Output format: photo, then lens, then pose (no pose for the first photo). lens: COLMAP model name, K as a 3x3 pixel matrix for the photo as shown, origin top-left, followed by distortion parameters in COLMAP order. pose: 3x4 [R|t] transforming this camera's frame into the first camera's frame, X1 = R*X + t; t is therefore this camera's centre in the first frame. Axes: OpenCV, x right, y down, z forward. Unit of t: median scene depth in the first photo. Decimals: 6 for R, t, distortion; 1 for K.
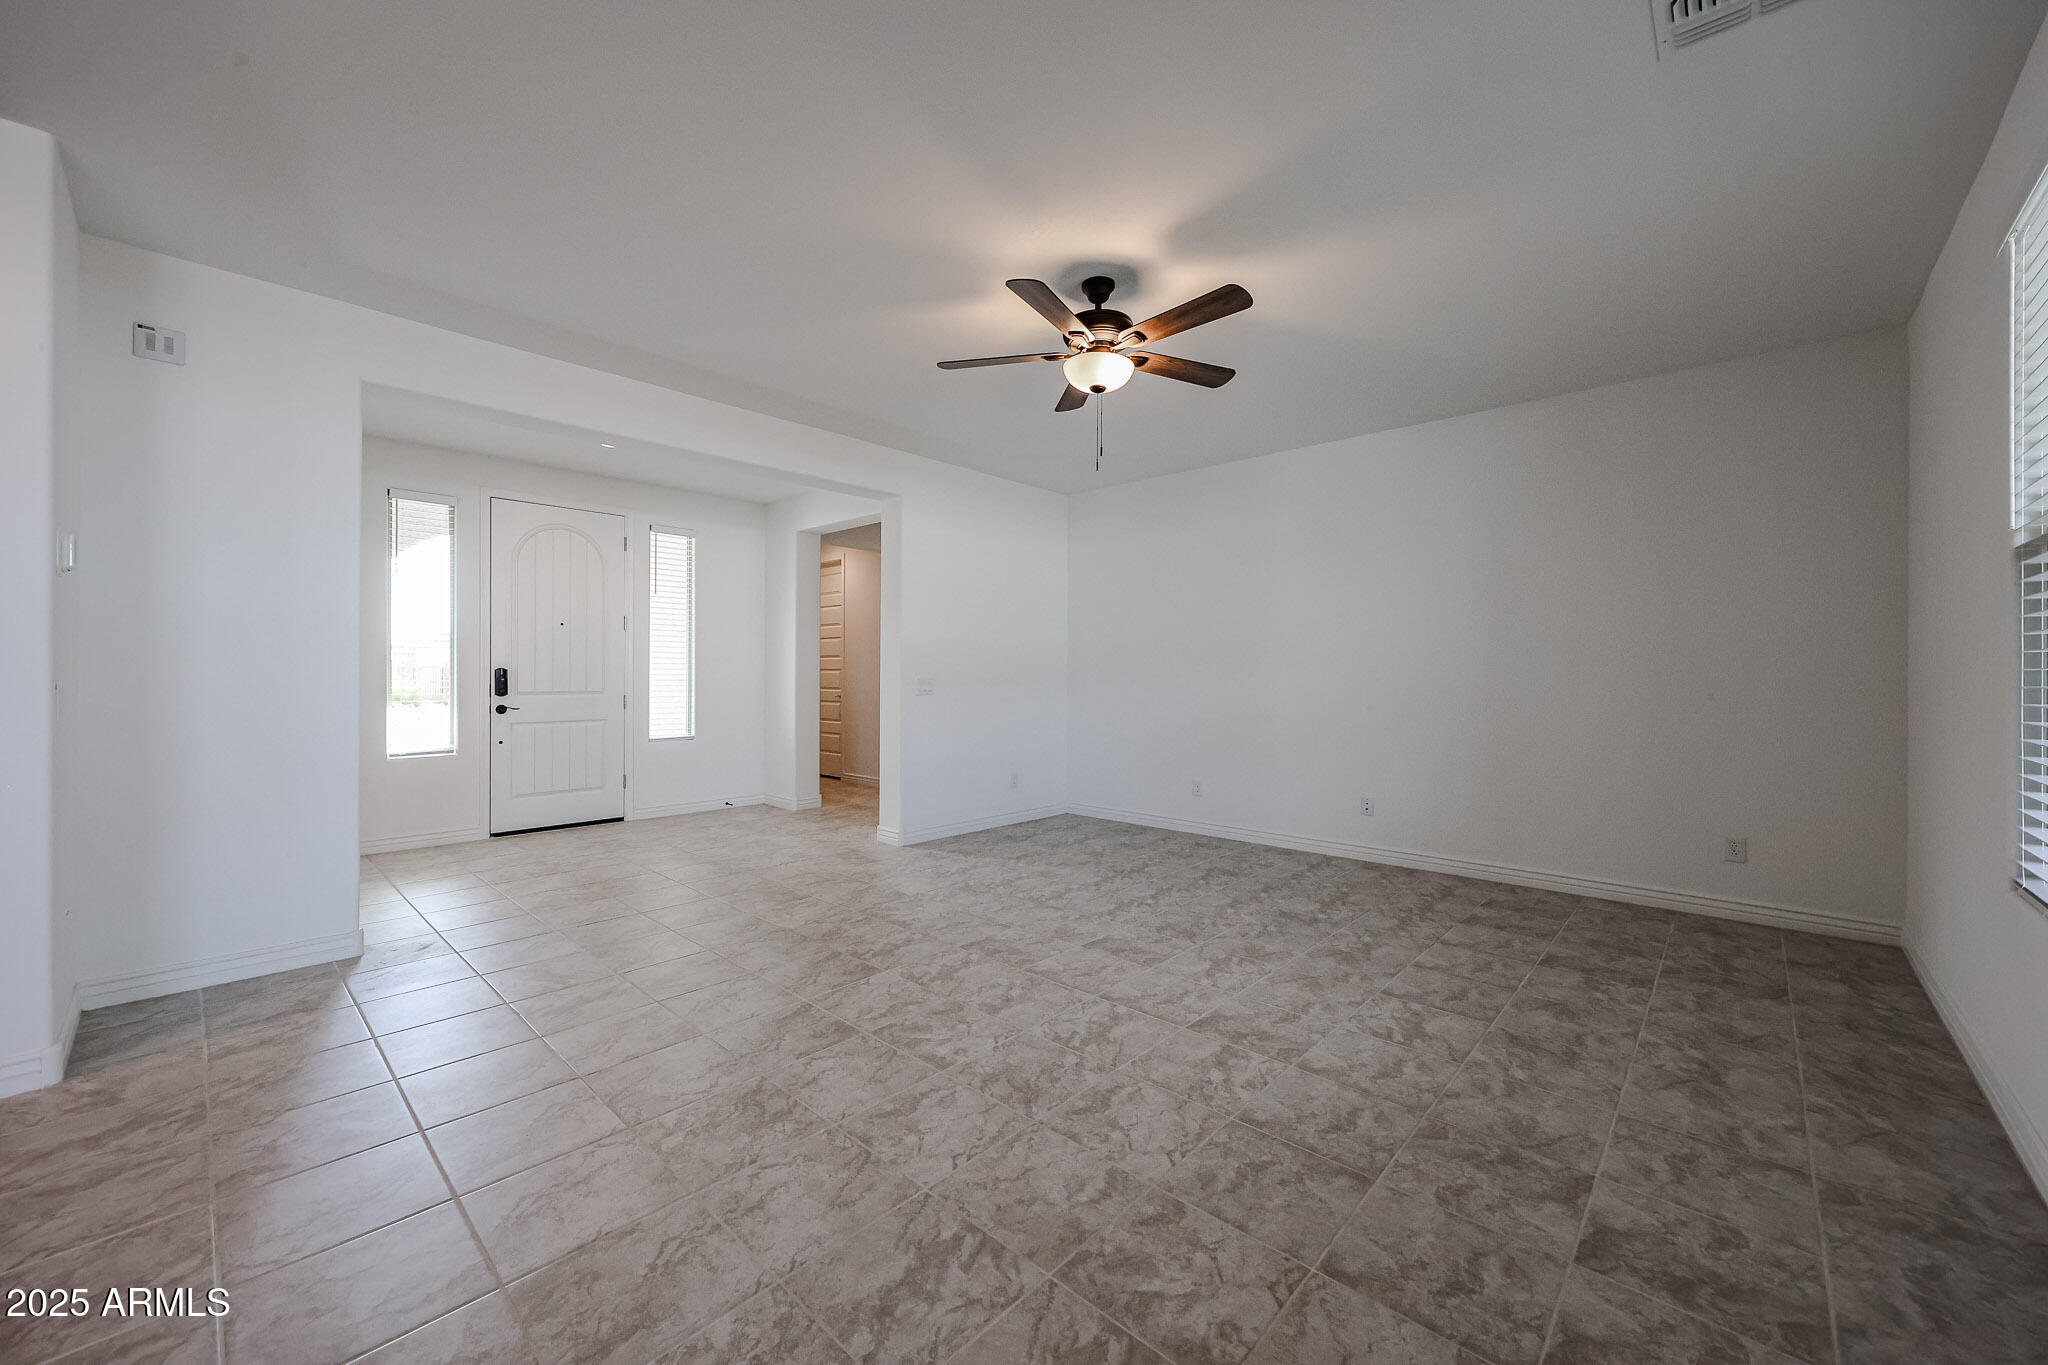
lens RADIAL K [[765.2, 0, 1028.9], [0, 765.2, 676.0], [0, 0, 1]] dist [0.003559, 0.000169]
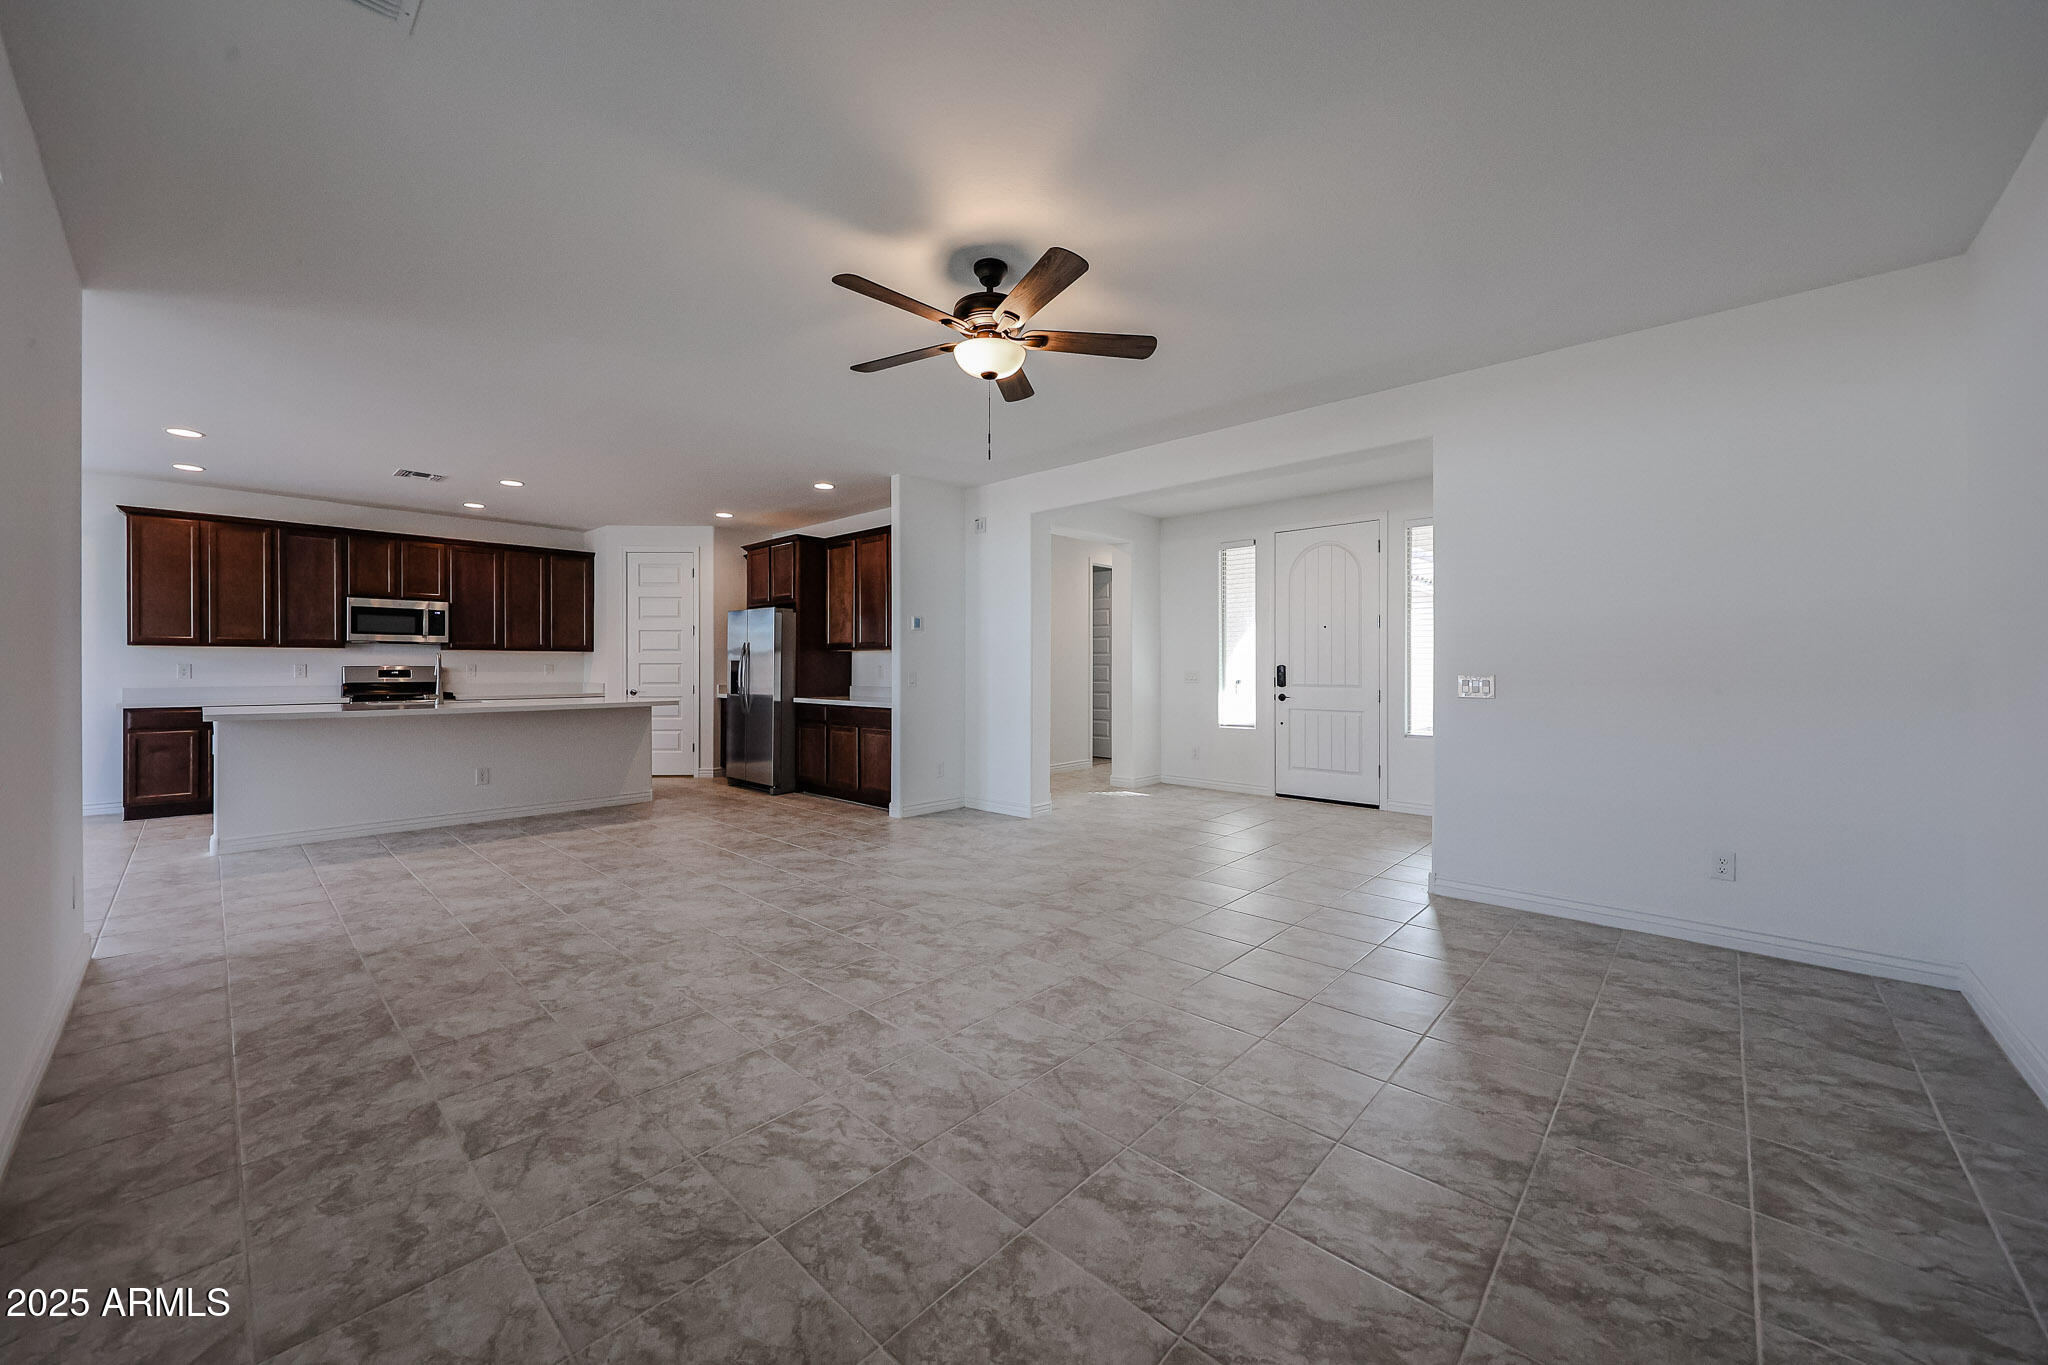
lens RADIAL K [[765.2, 0, 1030.4], [0, 765.2, 665.3], [0, 0, 1]] dist [0.003559, 0.000169]
pose [[0.004792, -0.007397, -0.999961, 1.252106], [-0.003519, 0.999966, -0.007414, 0.002164], [0.999982, 0.003555, 0.004766, 1.232983]]
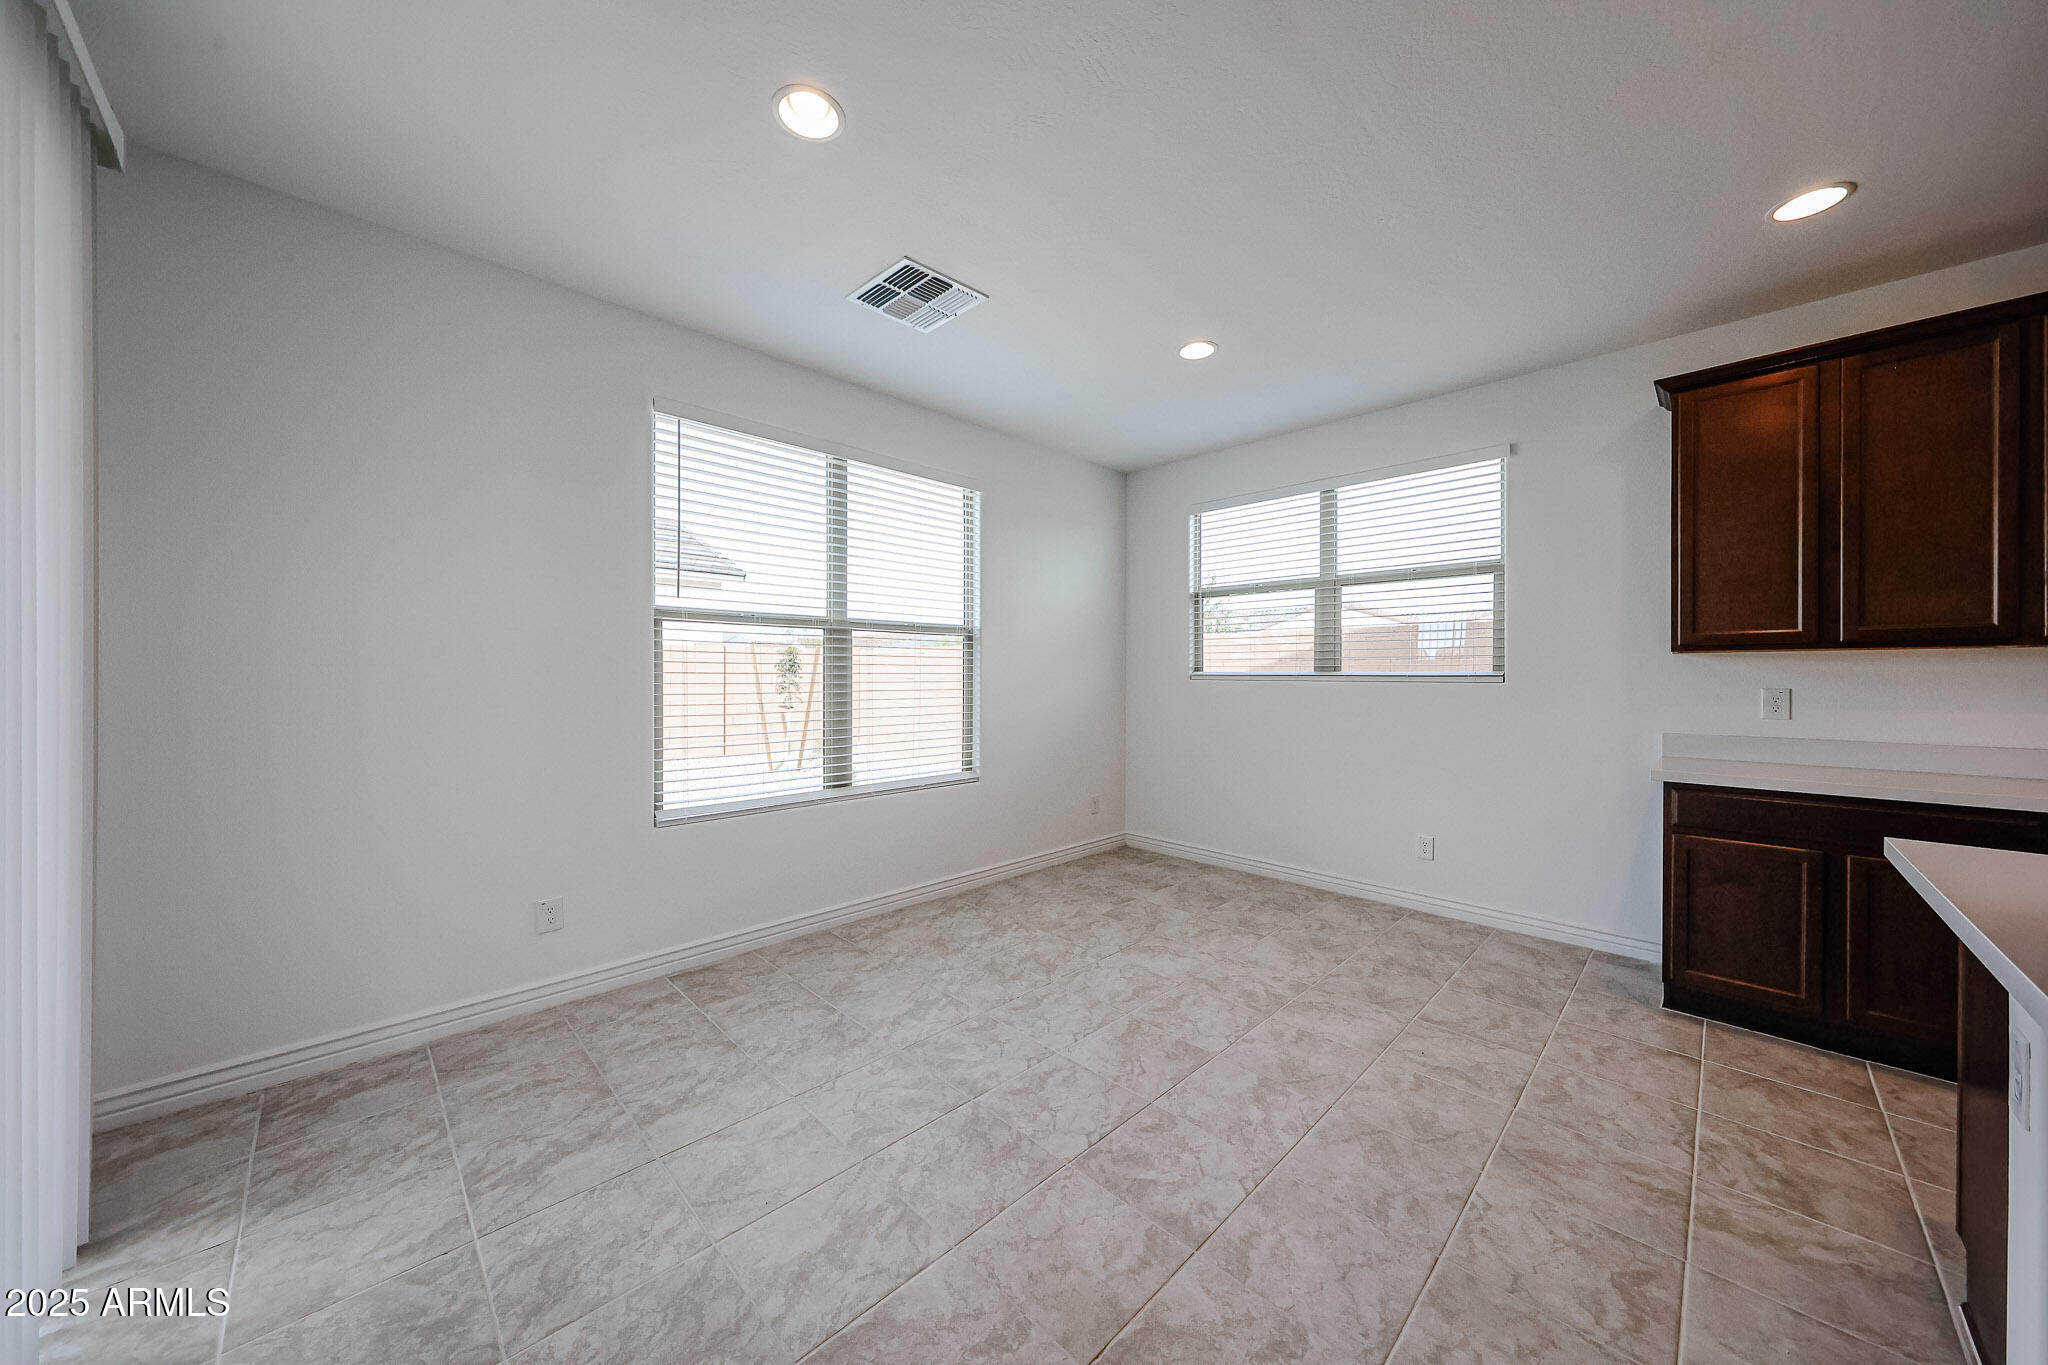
lens RADIAL K [[687.4, 0, 1024.5], [0, 687.4, 683.1], [0, 0, 1]] dist [-0.000890, 0.000032]
pose [[-0.998856, -0.006672, 0.047357, 1.141694], [-0.006269, 0.999943, 0.008645, 0.000194], [-0.047412, 0.008338, -0.998841, 1.104968]]
